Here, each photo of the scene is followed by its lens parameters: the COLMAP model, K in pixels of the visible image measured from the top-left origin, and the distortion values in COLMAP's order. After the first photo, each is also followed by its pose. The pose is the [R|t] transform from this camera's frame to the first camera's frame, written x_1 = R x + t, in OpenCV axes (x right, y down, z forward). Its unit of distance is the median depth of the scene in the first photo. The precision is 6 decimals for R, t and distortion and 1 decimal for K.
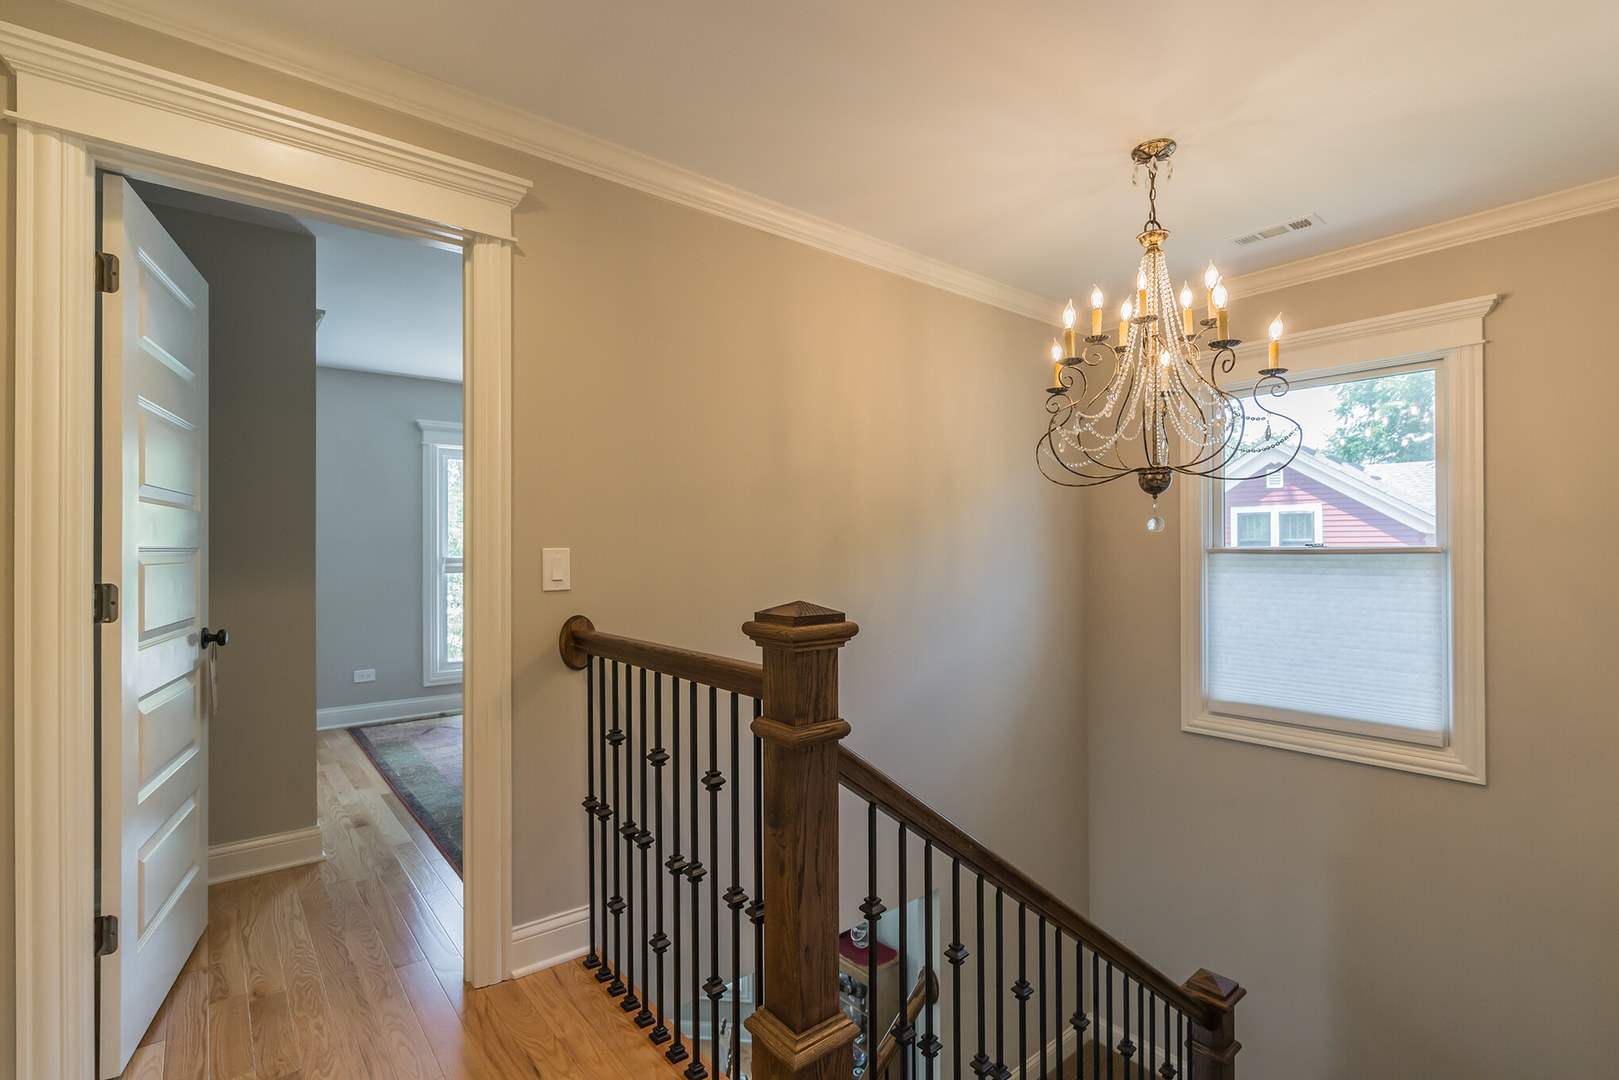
lens RADIAL K [[727.0, 0, 810.9], [0, 727.0, 544.7], [0, 0, 1]] dist [-0.016151, 0.007857]
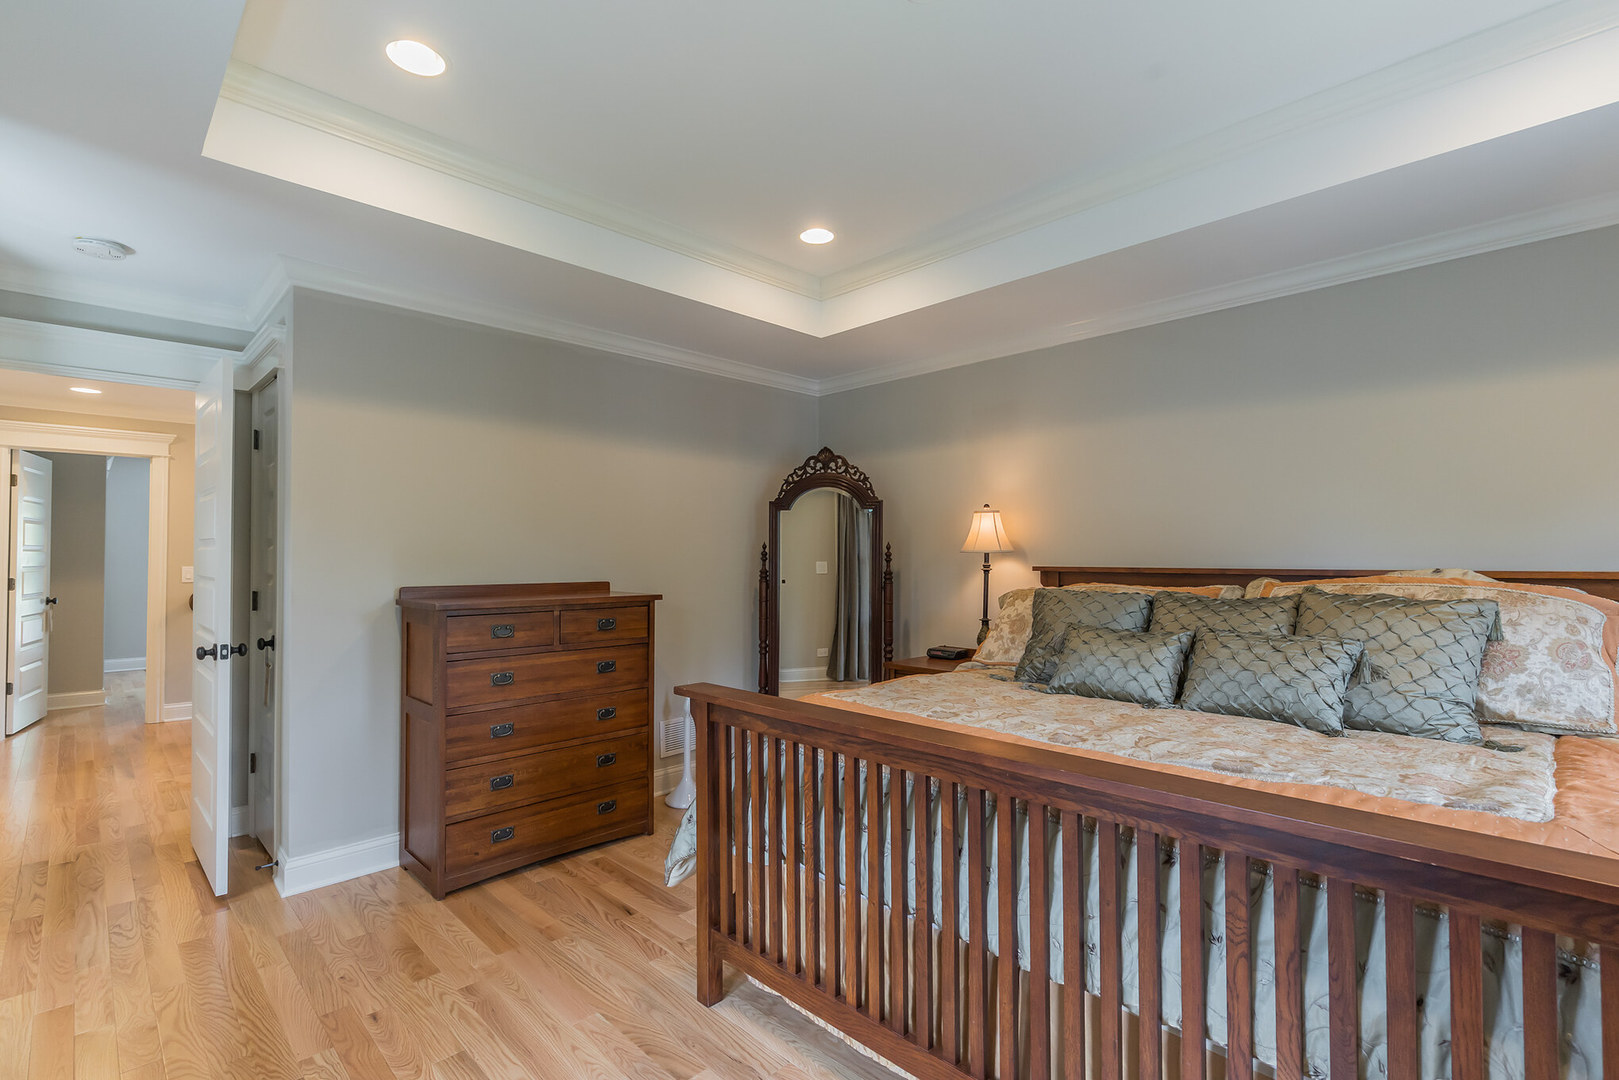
lens RADIAL K [[746.8, 0, 812.8], [0, 746.8, 550.3], [0, 0, 1]] dist [-0.002233, -0.000531]
pose [[0.997674, 0.000779, 0.068158, 1.803257], [0.000325, 0.999869, -0.016190, -0.012659], [-0.068161, 0.016174, 0.997543, -1.951453]]
